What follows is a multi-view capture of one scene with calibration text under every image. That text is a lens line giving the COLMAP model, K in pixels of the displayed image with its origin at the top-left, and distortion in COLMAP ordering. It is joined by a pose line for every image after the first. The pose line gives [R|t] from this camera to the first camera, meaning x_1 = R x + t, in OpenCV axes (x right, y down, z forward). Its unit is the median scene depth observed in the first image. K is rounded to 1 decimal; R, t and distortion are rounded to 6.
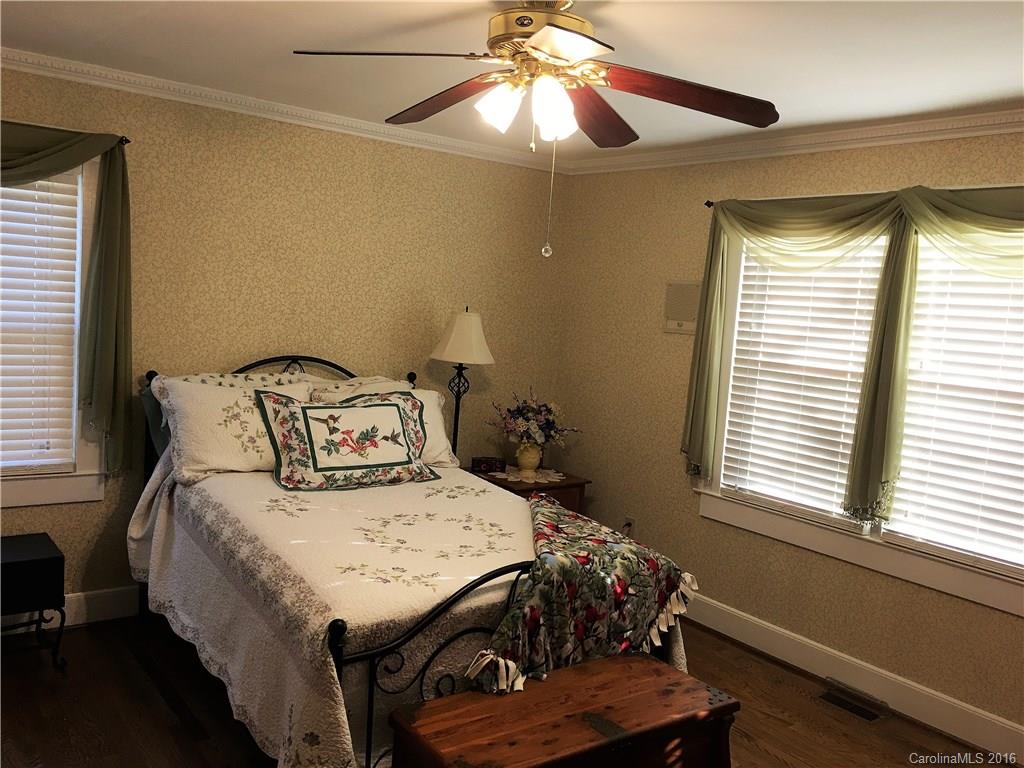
lens RADIAL K [[871.3, 0, 515.4], [0, 871.3, 390.3], [0, 0, 1]] dist [0.079669, -0.106008]
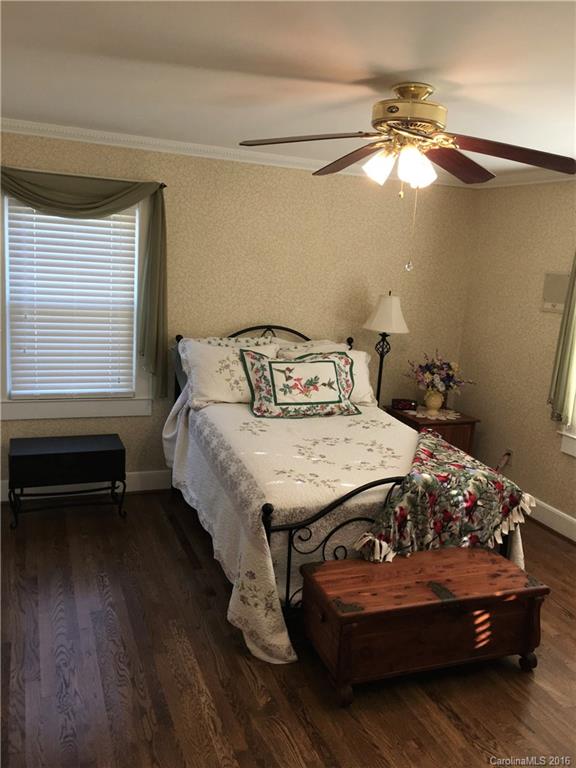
lens RADIAL K [[653.5, 0, 287.9], [0, 653.5, 382.0], [0, 0, 1]] dist [0.079669, -0.106008]
pose [[0.962944, 0.040883, -0.266586, 0.094391], [-0.022874, 0.997263, 0.070313, -0.027637], [0.268731, -0.061609, 0.961243, -0.074933]]
